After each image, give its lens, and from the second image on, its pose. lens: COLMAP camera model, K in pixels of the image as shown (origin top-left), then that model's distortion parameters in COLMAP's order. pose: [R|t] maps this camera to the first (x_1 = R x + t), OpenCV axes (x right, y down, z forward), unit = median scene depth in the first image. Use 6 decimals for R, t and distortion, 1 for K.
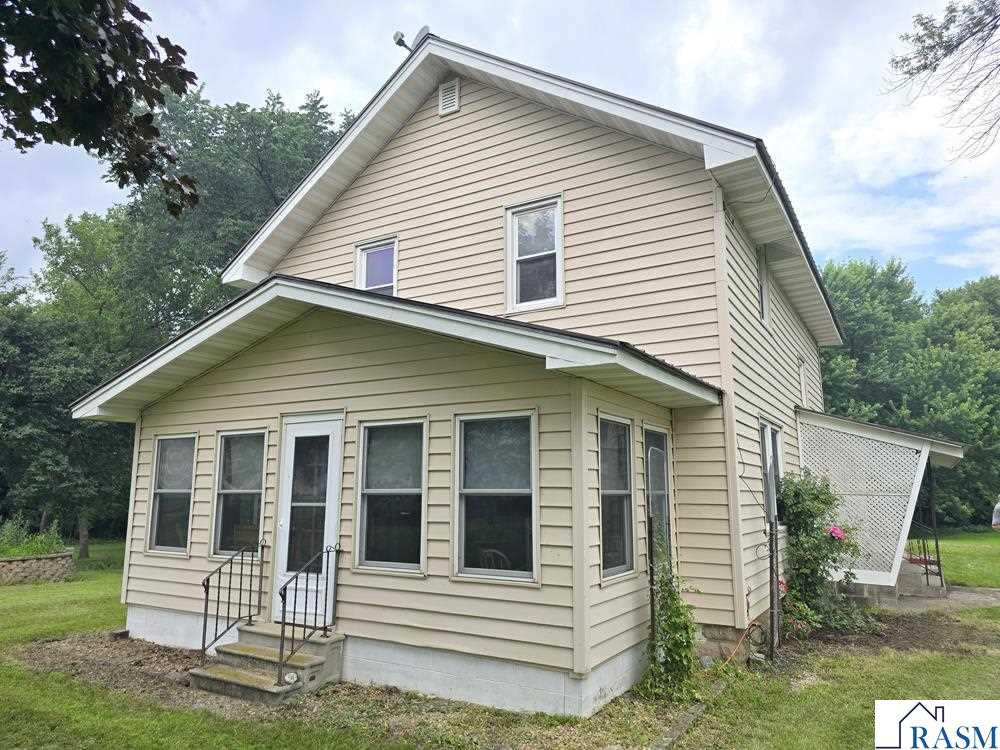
lens RADIAL K [[680.1, 0, 497.1], [0, 680.1, 376.9], [0, 0, 1]] dist [0.002471, 0.003000]
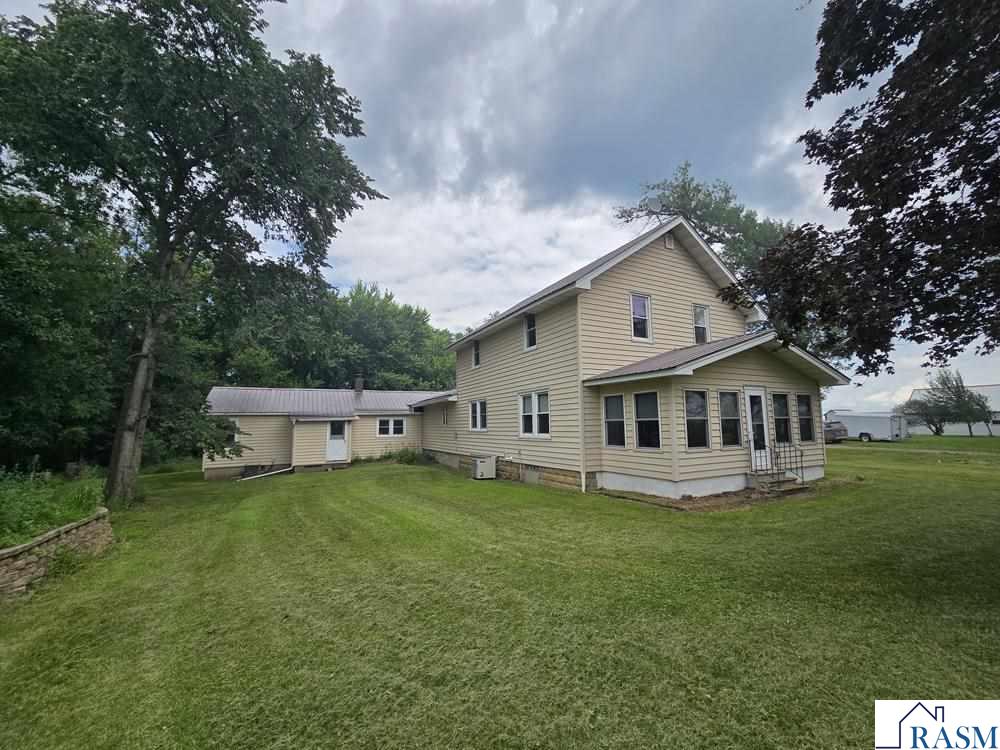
lens RADIAL K [[395.5, 0, 497.1], [0, 395.5, 377.9], [0, 0, 1]] dist [0.004346, 0.000116]
pose [[0.524937, 0.084454, 0.846941, -1.956345], [-0.125931, 0.991820, -0.020849, 0.168737], [-0.841774, -0.095712, 0.531278, 1.012924]]
